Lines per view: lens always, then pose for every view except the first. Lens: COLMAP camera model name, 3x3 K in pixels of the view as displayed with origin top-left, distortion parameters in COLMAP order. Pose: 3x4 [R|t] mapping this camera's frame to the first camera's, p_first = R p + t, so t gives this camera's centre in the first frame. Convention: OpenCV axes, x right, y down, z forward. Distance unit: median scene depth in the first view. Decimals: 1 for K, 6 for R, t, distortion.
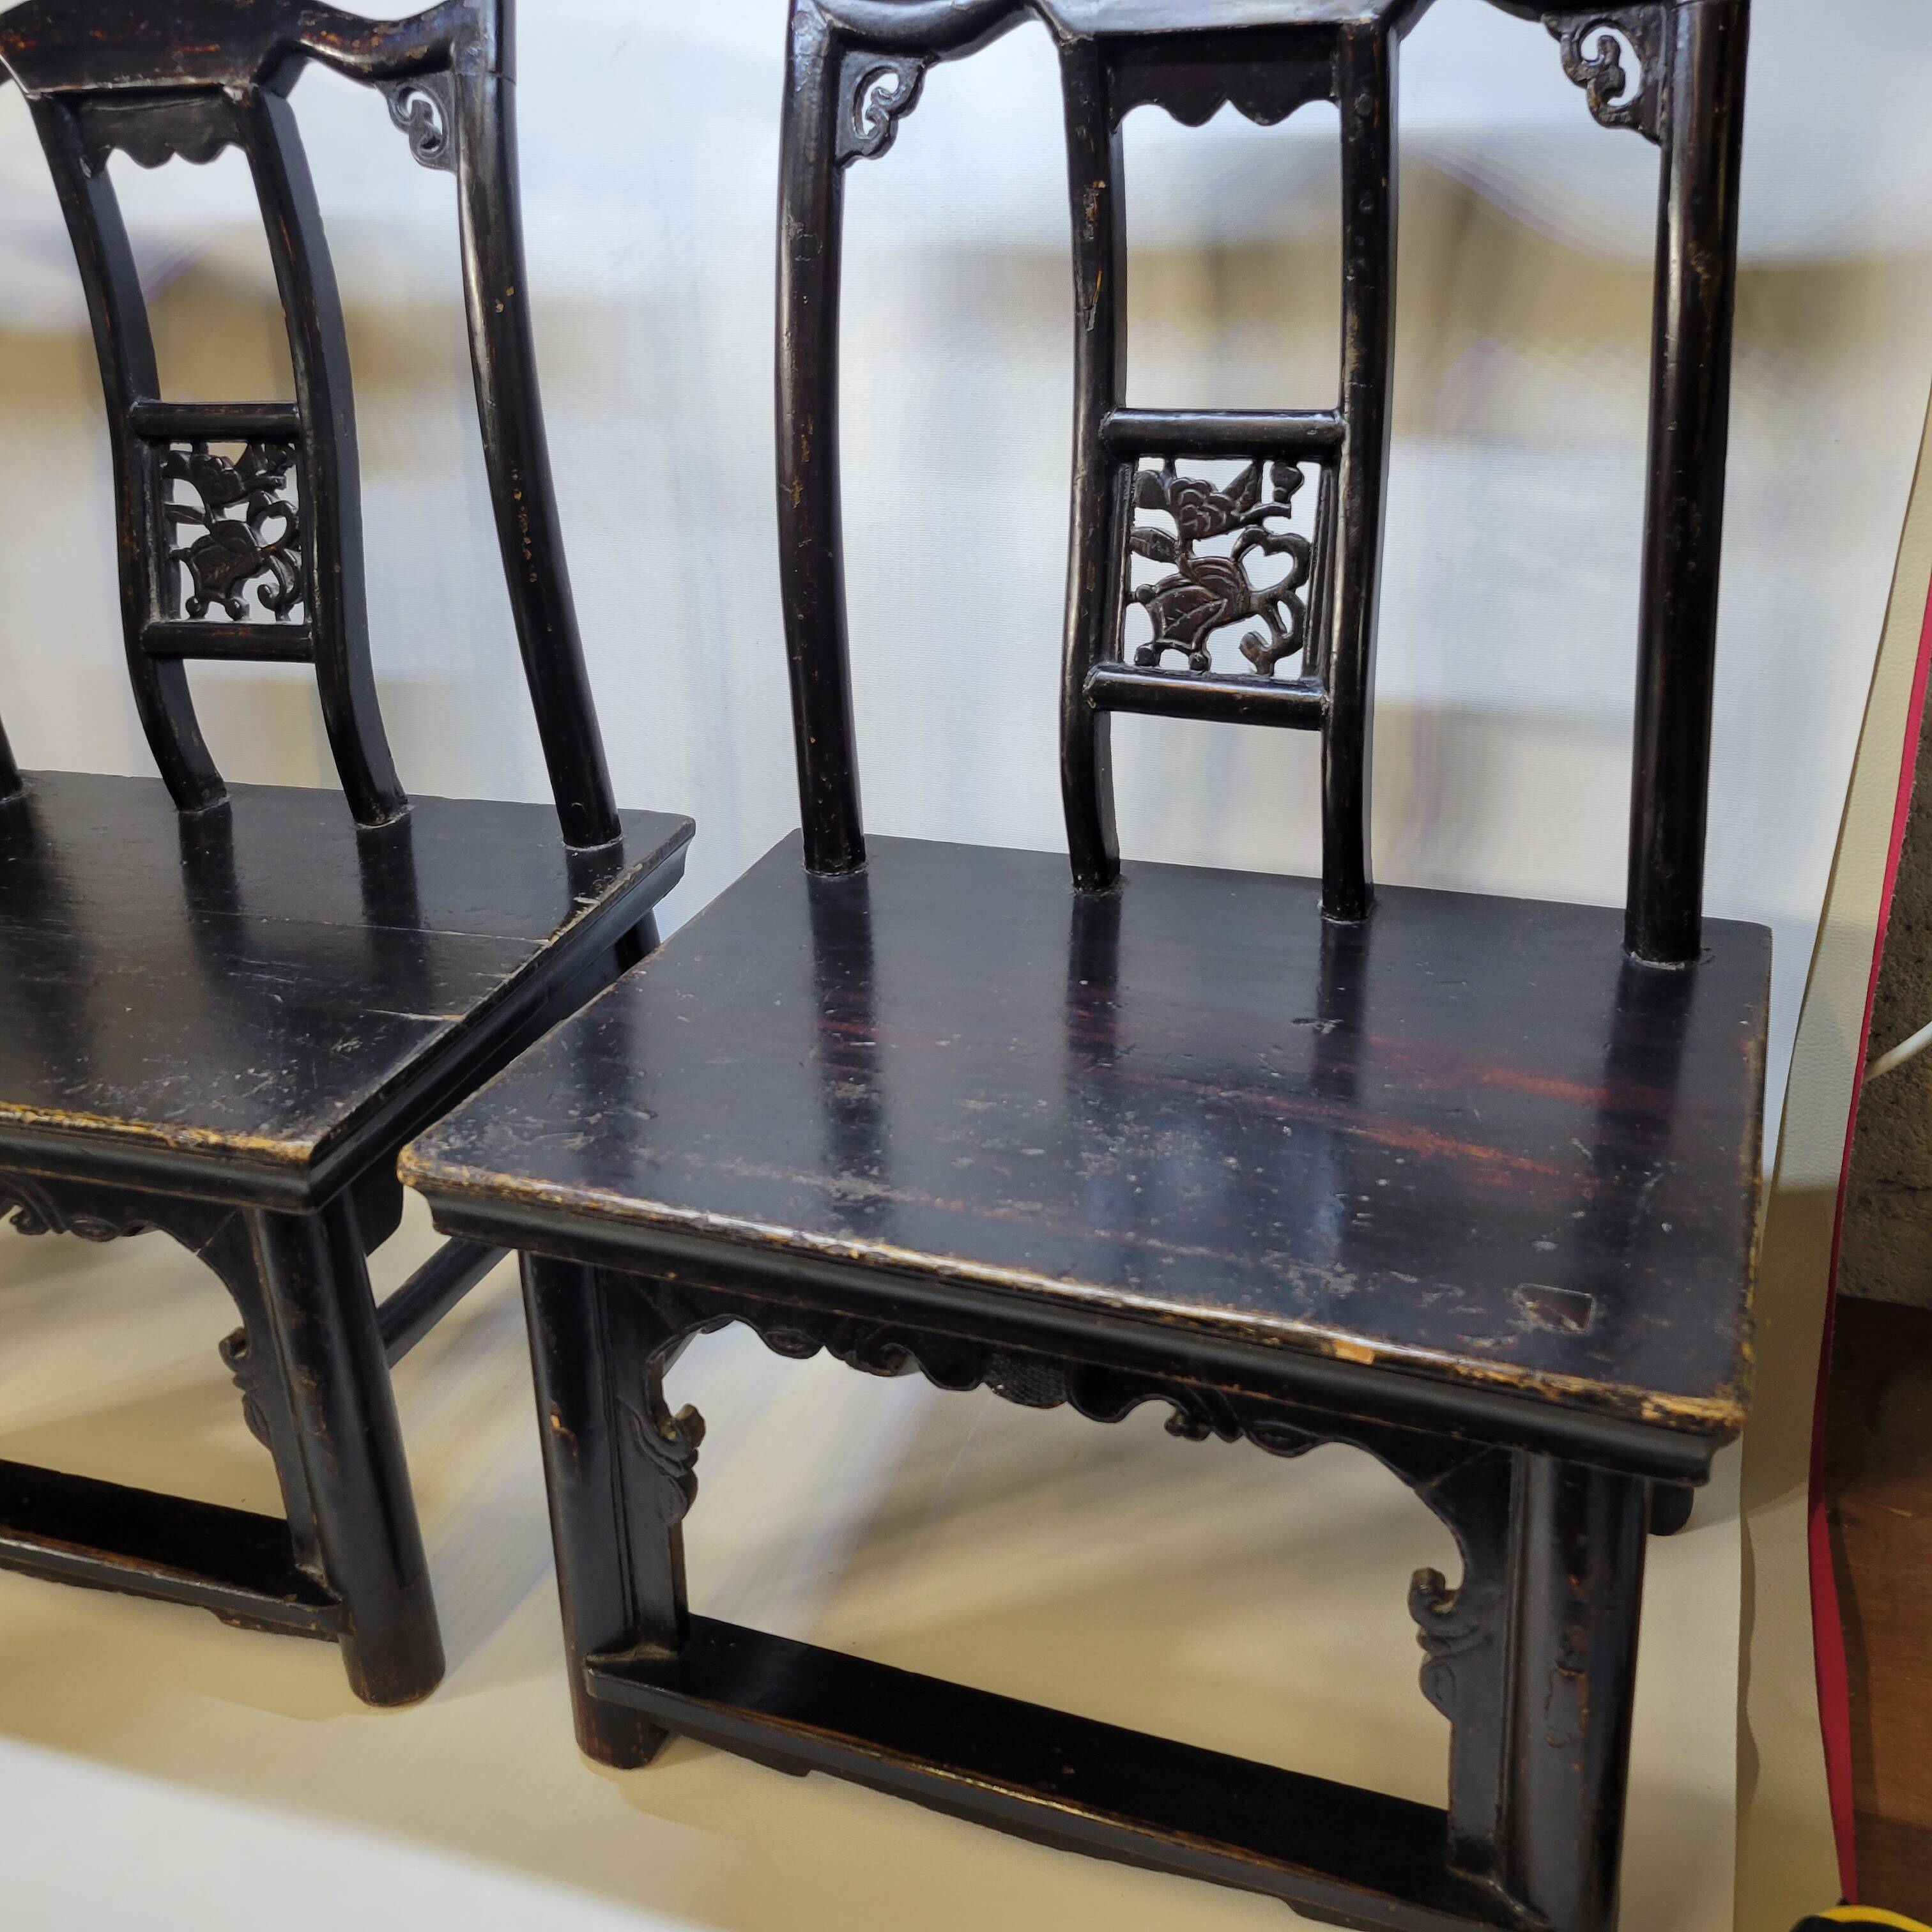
lens RADIAL K [[1930.0, 0, 939.9], [0, 1930.0, 938.7], [0, 0, 1]] dist [0.042843, -0.010524]
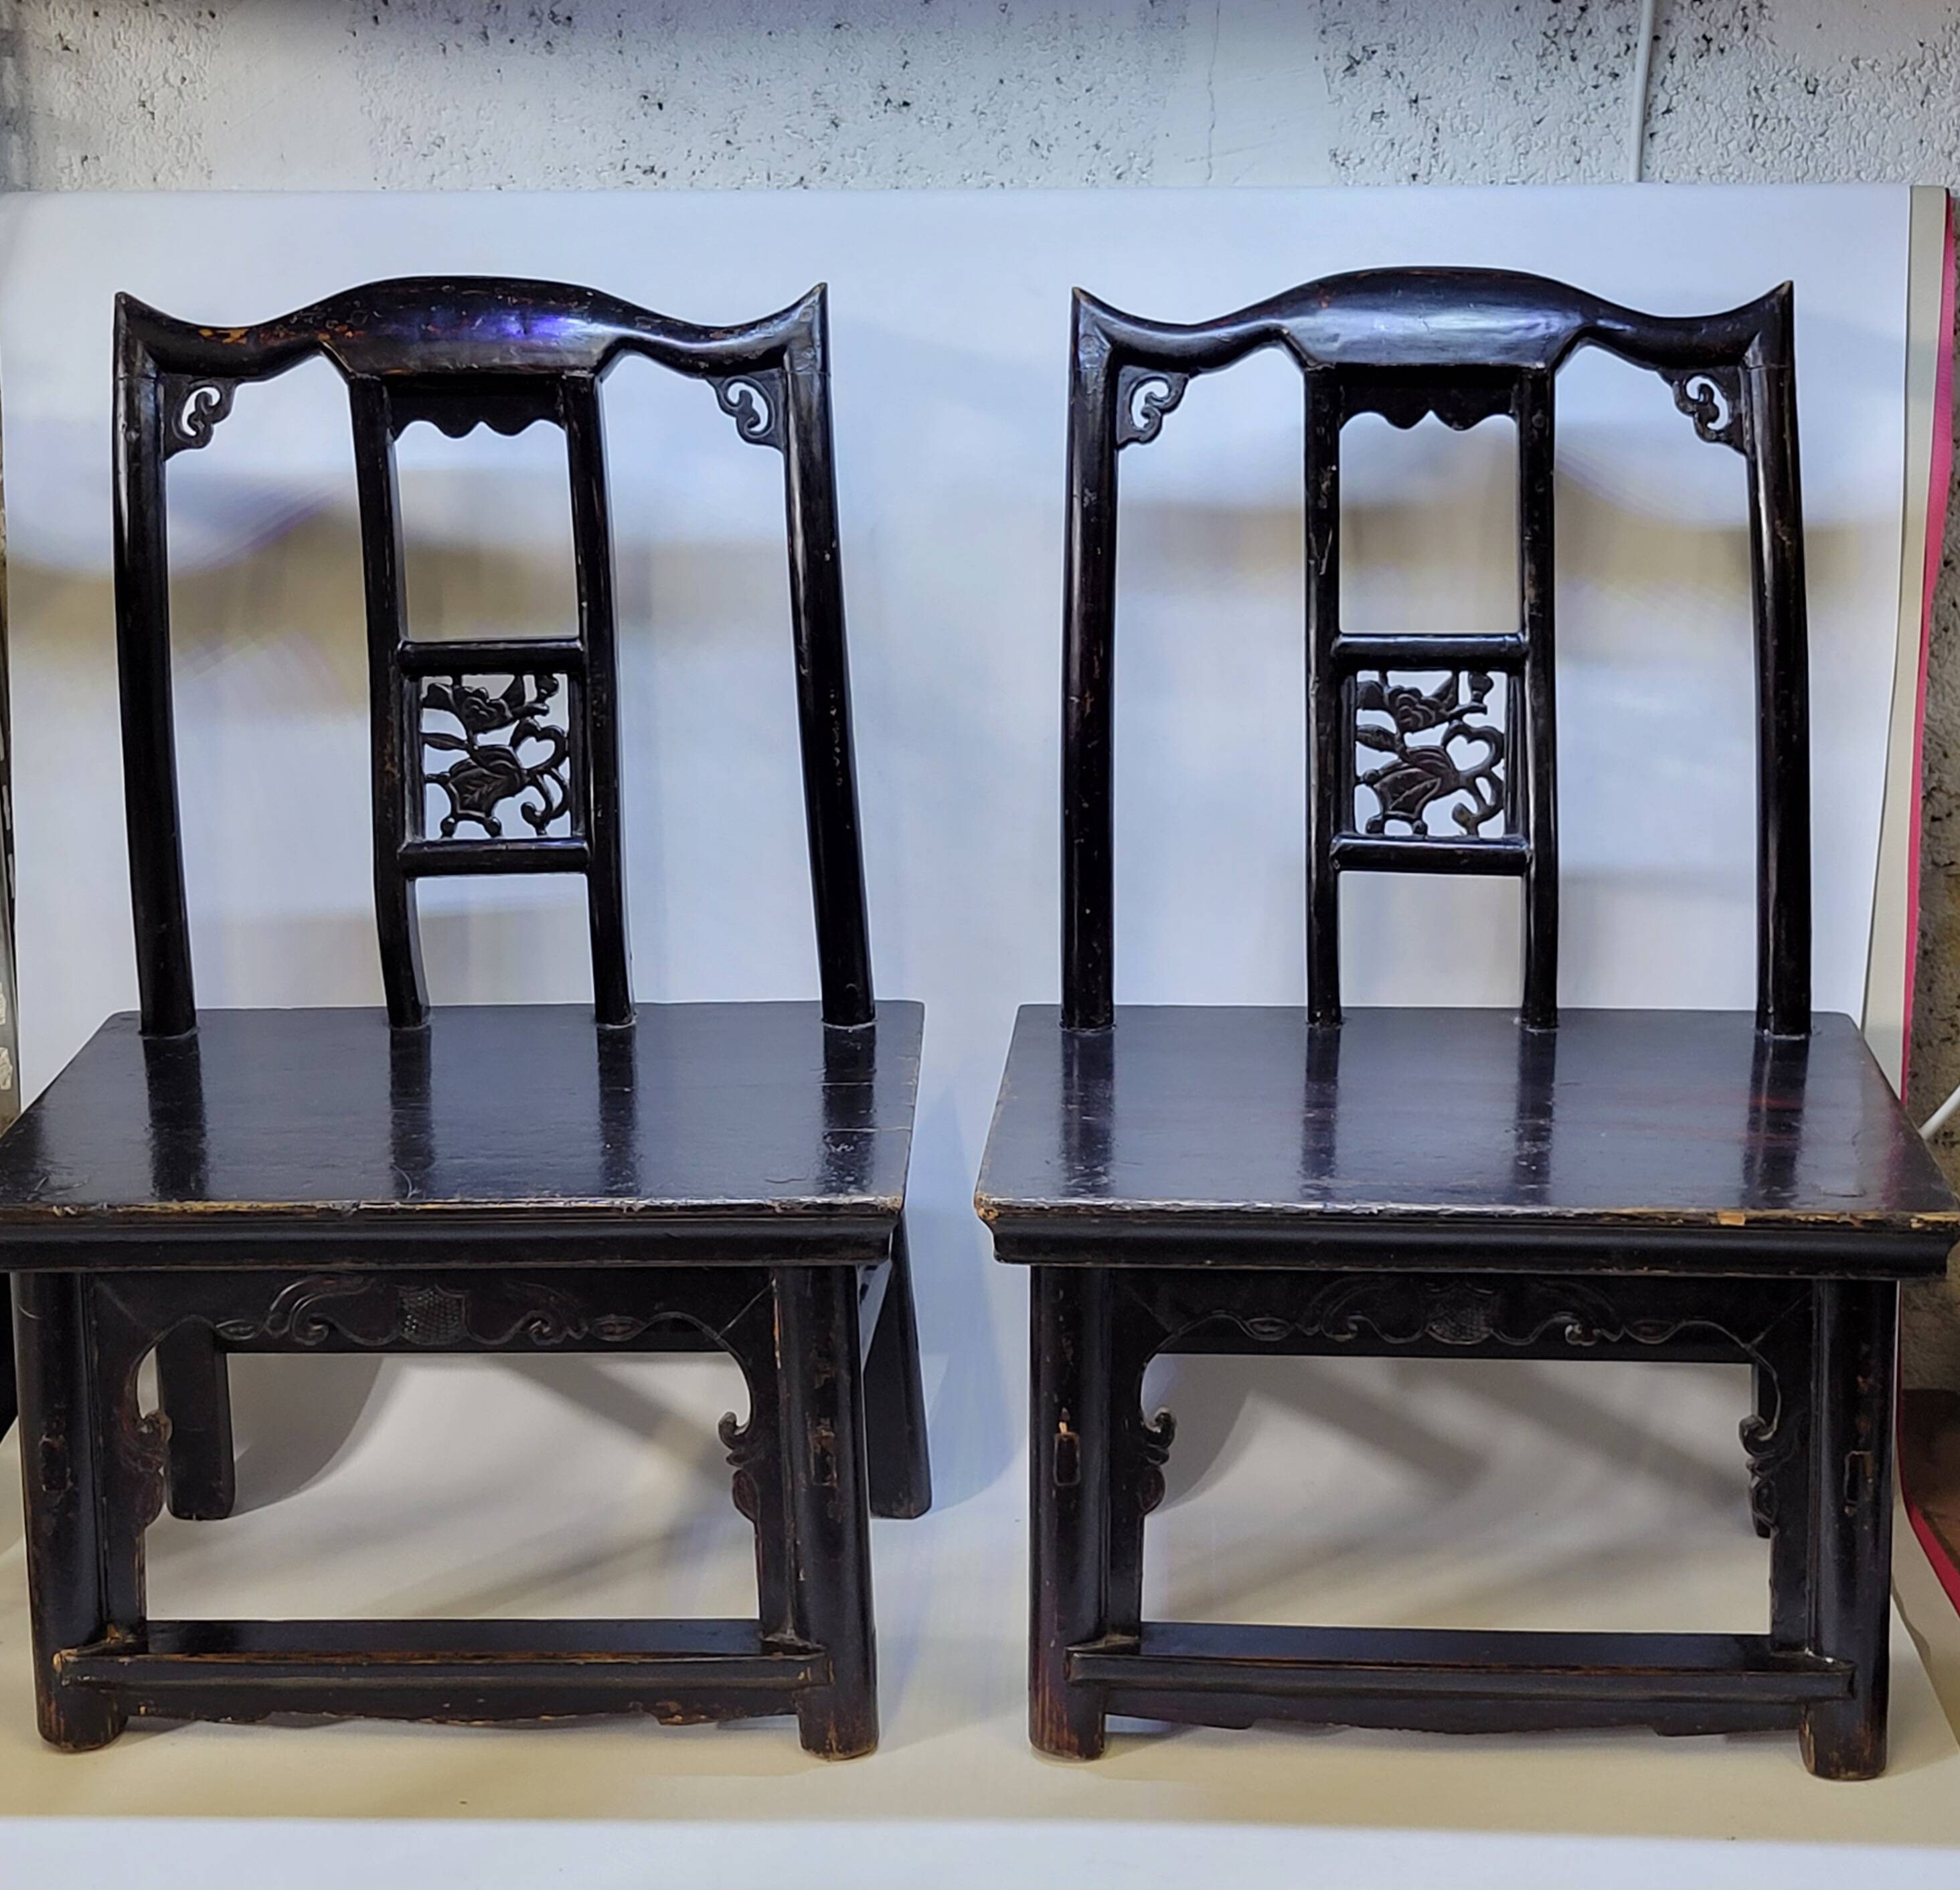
lens RADIAL K [[3377.7, 0, 995.8], [0, 3377.7, 1006.8], [0, 0, 1]] dist [0.033805, 0.099552]
pose [[0.951451, -0.041755, 0.304954, -0.812680], [0.090974, 0.984641, -0.149019, 0.276849], [-0.294048, 0.169527, 0.940636, -0.976116]]
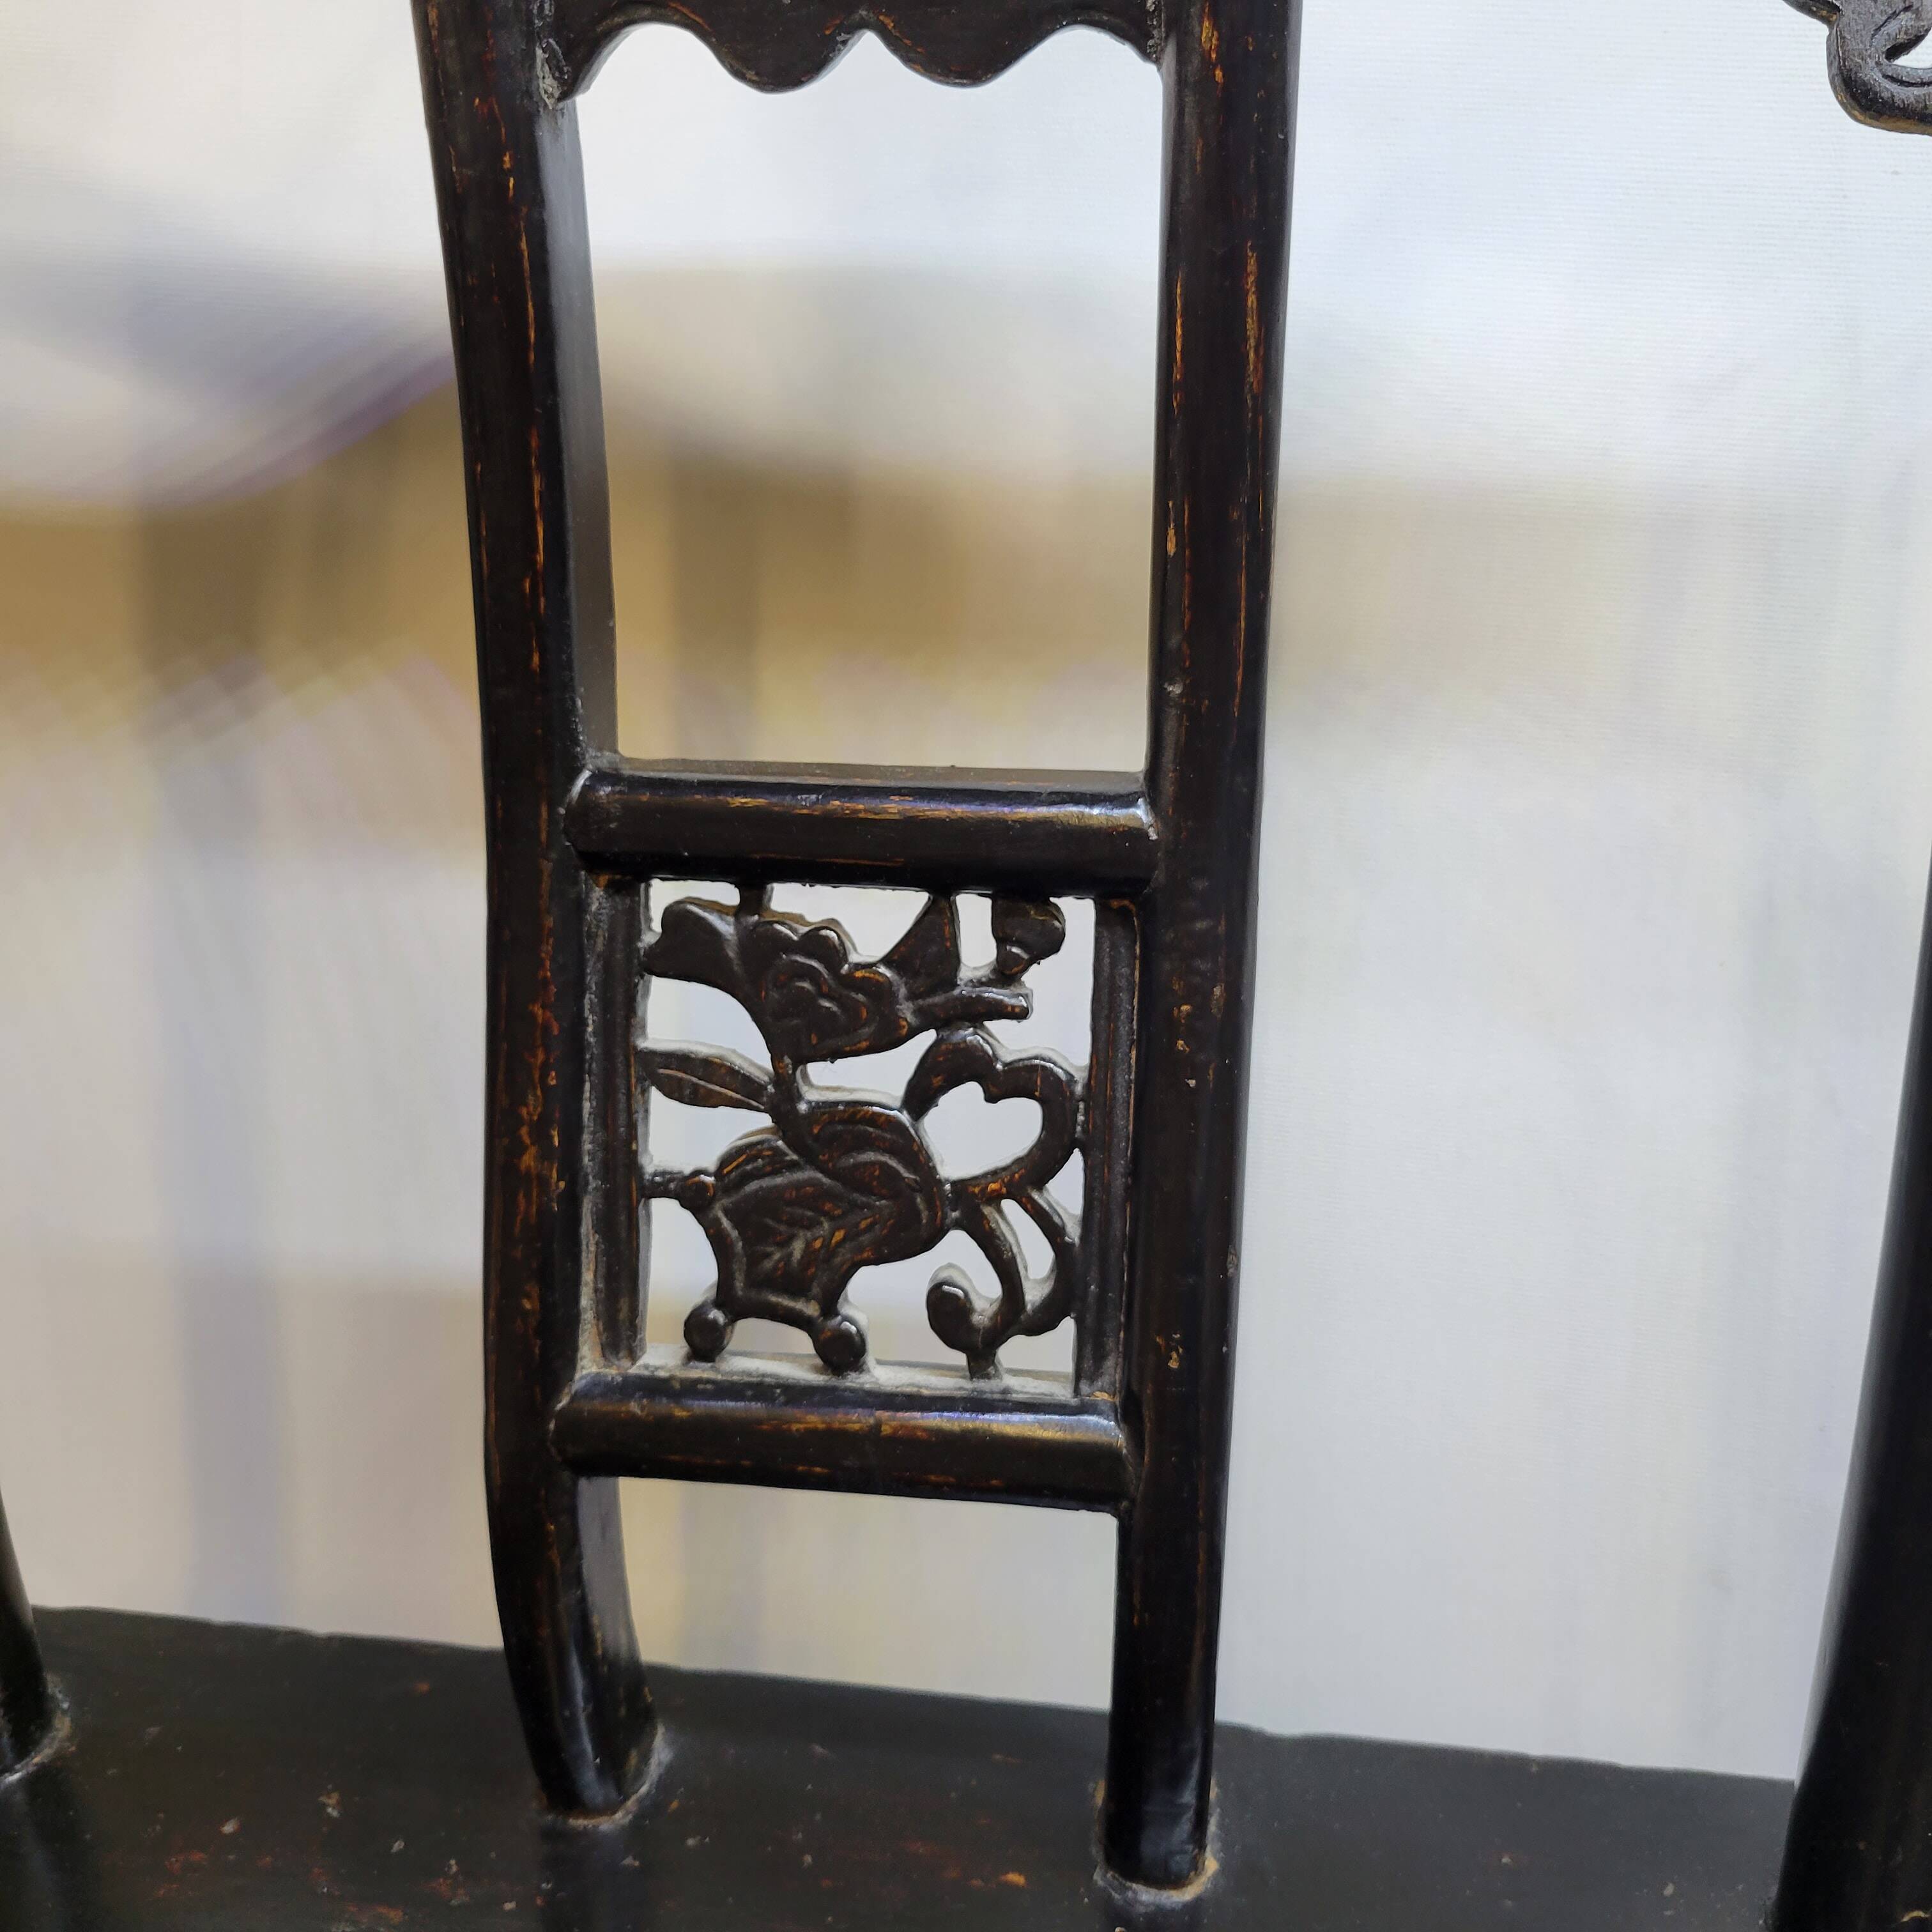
lens RADIAL K [[2011.8, 0, 958.9], [0, 2011.8, 959.0], [0, 0, 1]] dist [0.000461, -0.013980]
pose [[0.980856, -0.010039, 0.194476, -0.500157], [0.019033, 0.998831, -0.044434, -0.269954], [-0.193802, 0.047285, 0.979900, 0.772440]]
